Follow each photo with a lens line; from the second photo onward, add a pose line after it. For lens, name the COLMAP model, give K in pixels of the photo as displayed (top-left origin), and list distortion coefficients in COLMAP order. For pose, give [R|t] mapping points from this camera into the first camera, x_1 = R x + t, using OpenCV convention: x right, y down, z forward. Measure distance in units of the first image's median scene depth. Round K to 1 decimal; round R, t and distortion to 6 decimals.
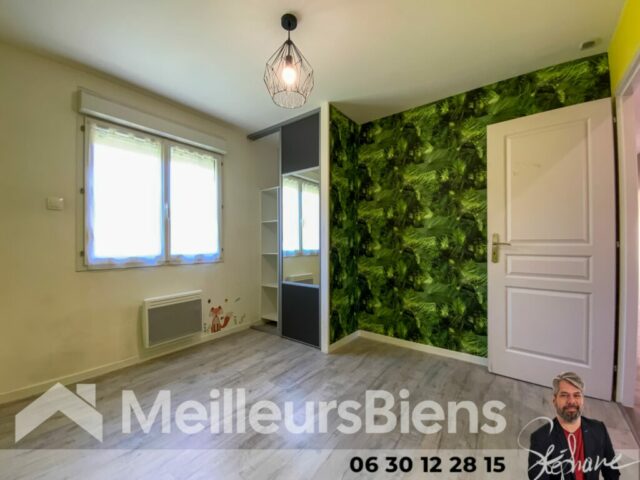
lens RADIAL K [[260.4, 0, 321.7], [0, 260.4, 241.3], [0, 0, 1]] dist [0.008263, -0.012989]
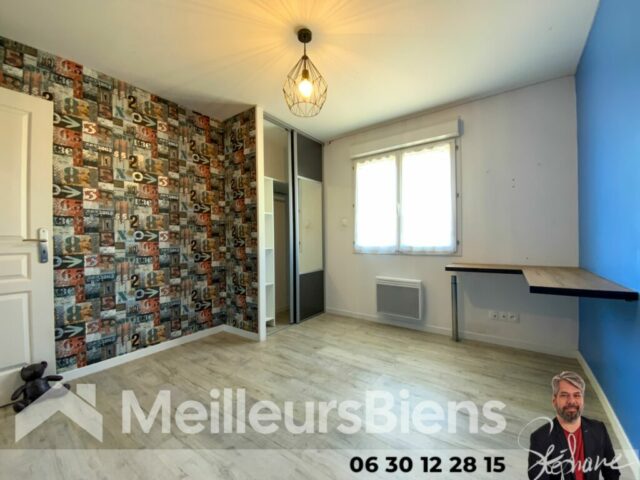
lens RADIAL K [[260.4, 0, 321.7], [0, 260.4, 241.3], [0, 0, 1]] dist [0.008263, -0.012989]
pose [[0.018015, 0.002916, -0.999833, 0.634165], [0.012455, 0.999918, 0.003140, 0.024460], [0.999760, -0.012510, 0.017977, 0.629339]]
